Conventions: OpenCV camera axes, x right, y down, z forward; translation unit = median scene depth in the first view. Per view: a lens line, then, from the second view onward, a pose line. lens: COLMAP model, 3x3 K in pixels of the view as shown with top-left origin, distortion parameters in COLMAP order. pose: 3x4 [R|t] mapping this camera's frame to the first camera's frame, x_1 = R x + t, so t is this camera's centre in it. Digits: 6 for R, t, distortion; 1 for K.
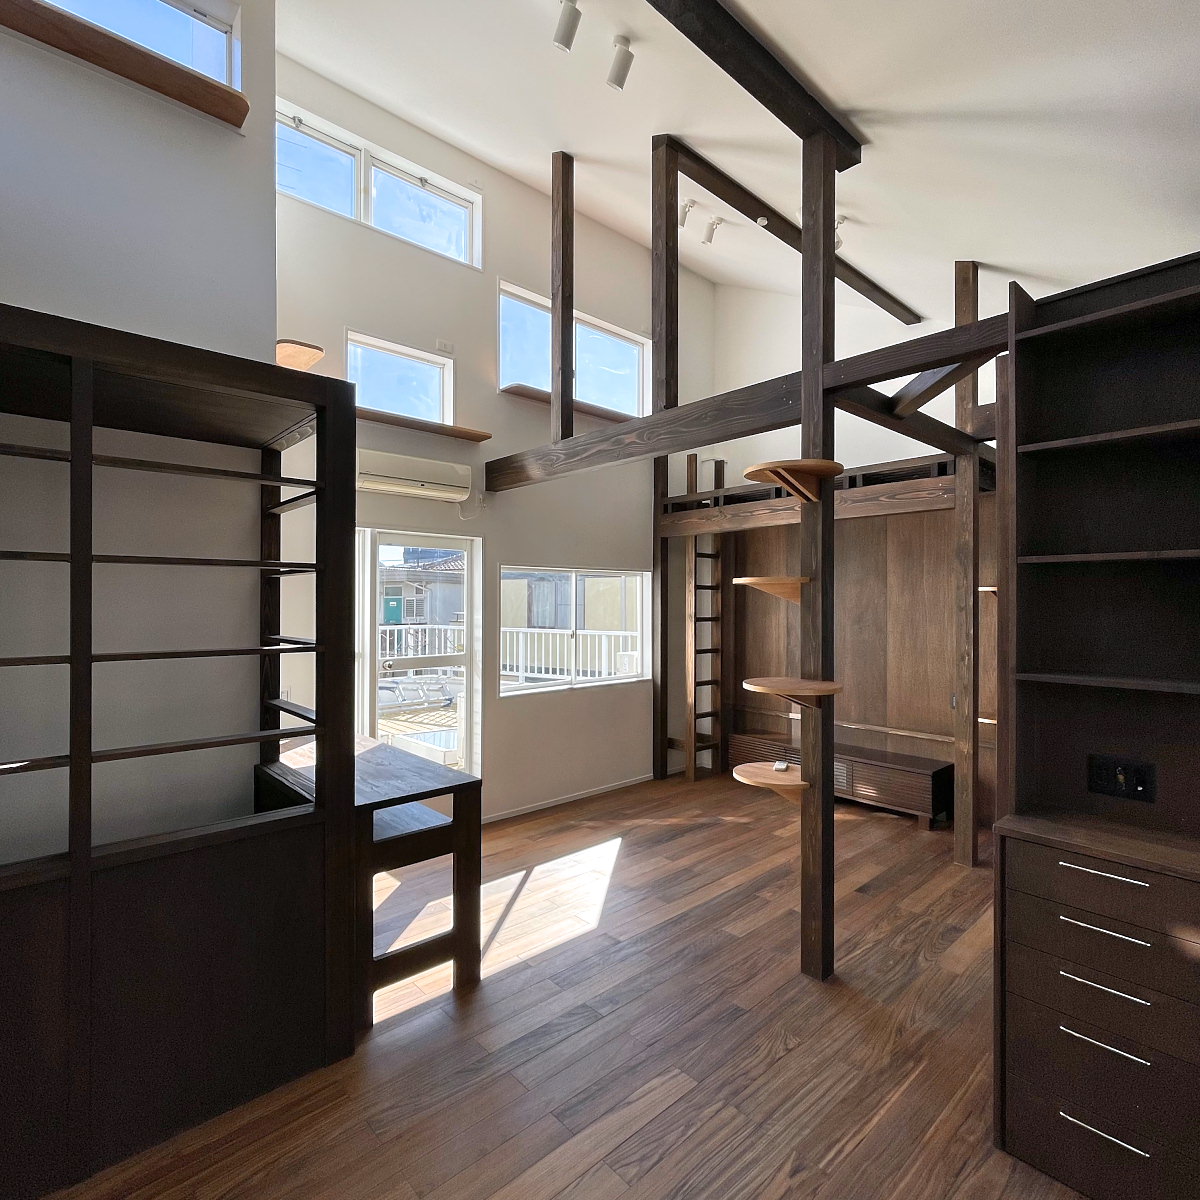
lens RADIAL K [[631.6, 0, 590.8], [0, 631.6, 604.4], [0, 0, 1]] dist [-0.007059, 0.002348]
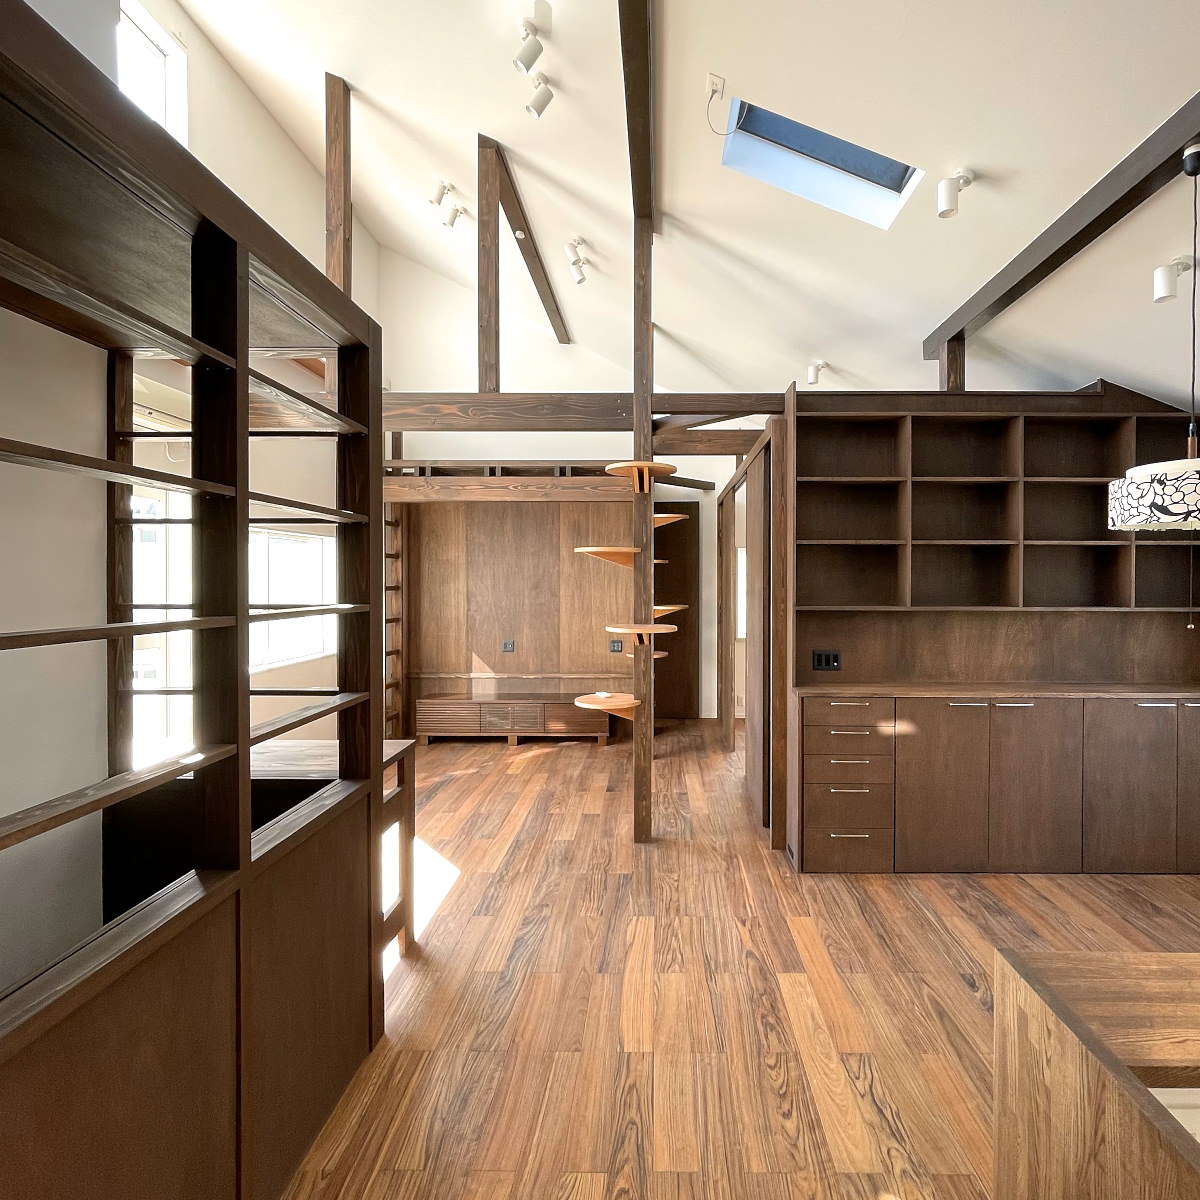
lens RADIAL K [[676.6, 0, 599.4], [0, 676.6, 591.6], [0, 0, 1]] dist [-0.014898, 0.002081]
pose [[0.703669, -0.013400, 0.710401, -0.637680], [0.001726, 0.999851, 0.017150, 0.021091], [-0.710526, -0.010842, 0.703588, 0.042191]]
